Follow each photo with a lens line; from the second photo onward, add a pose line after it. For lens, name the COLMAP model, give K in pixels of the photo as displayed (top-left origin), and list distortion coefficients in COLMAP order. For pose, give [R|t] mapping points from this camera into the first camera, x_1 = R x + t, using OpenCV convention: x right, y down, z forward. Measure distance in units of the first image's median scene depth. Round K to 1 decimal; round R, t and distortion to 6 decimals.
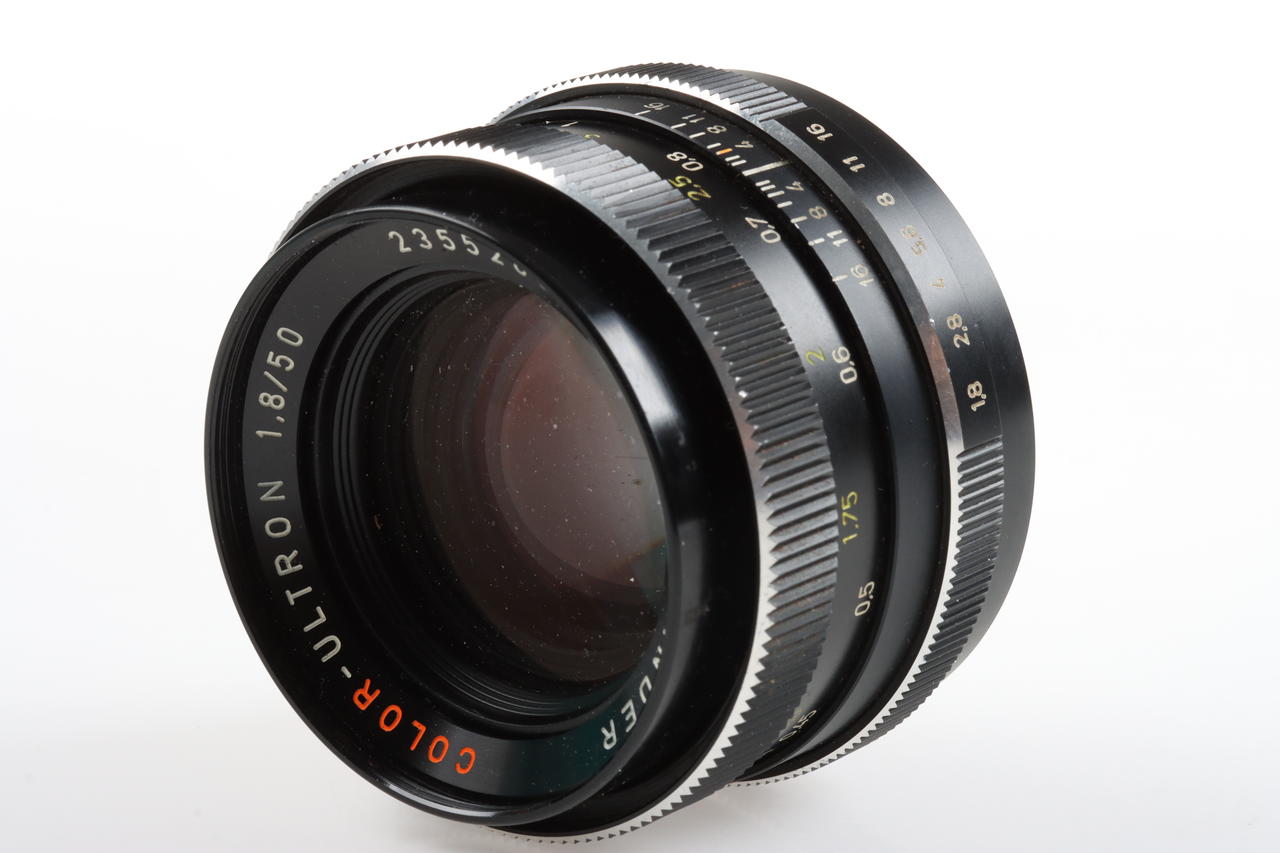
lens RADIAL K [[3544.4, 0, 640.0], [0, 3544.4, 426.5], [0, 0, 1]] dist [-0.046713, -0.110866]
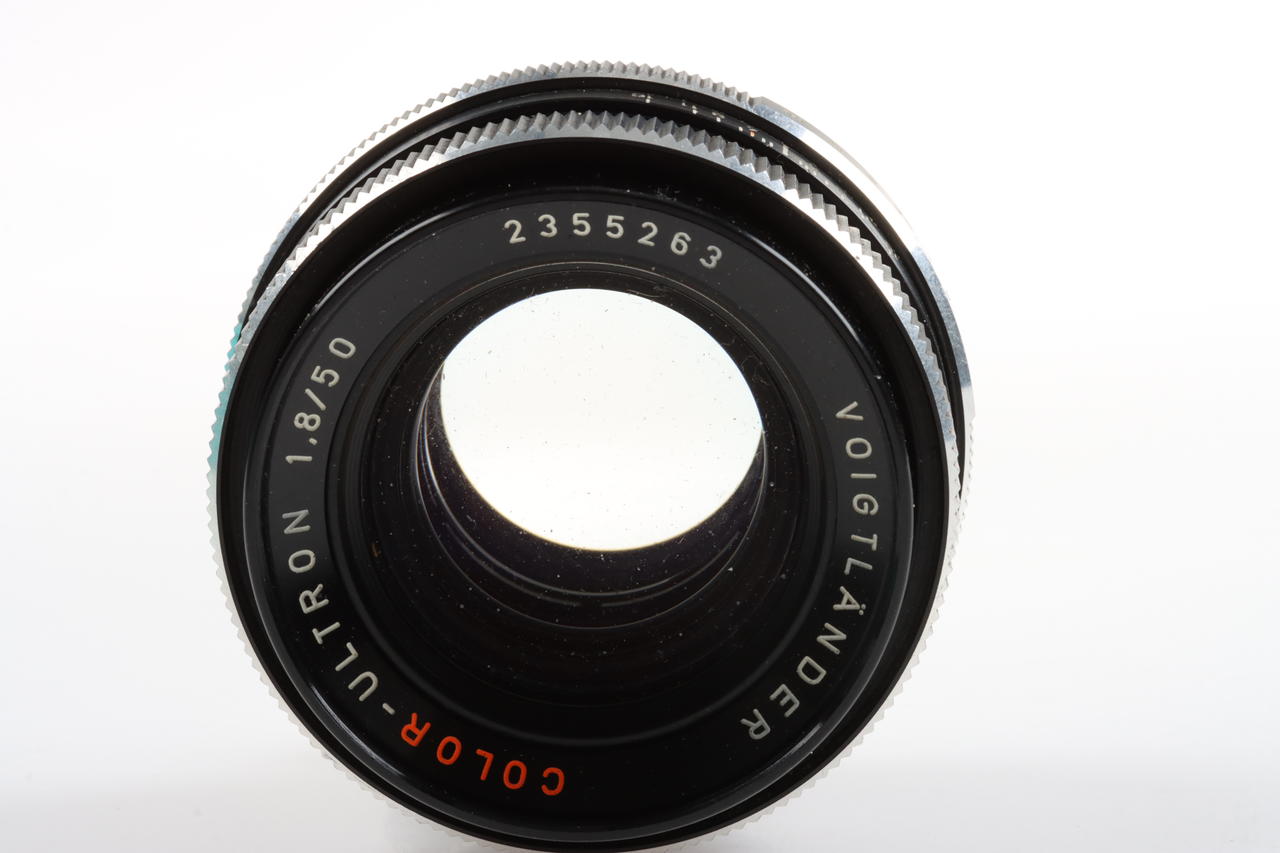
lens RADIAL K [[3544.4, 0, 640.0], [0, 3544.4, 426.5], [0, 0, 1]] dist [-0.046713, -0.110866]
pose [[0.851951, -0.070123, 0.518905, -0.505467], [0.096302, 0.995071, -0.023642, 0.024035], [-0.514689, 0.070113, 0.854505, 0.166375]]
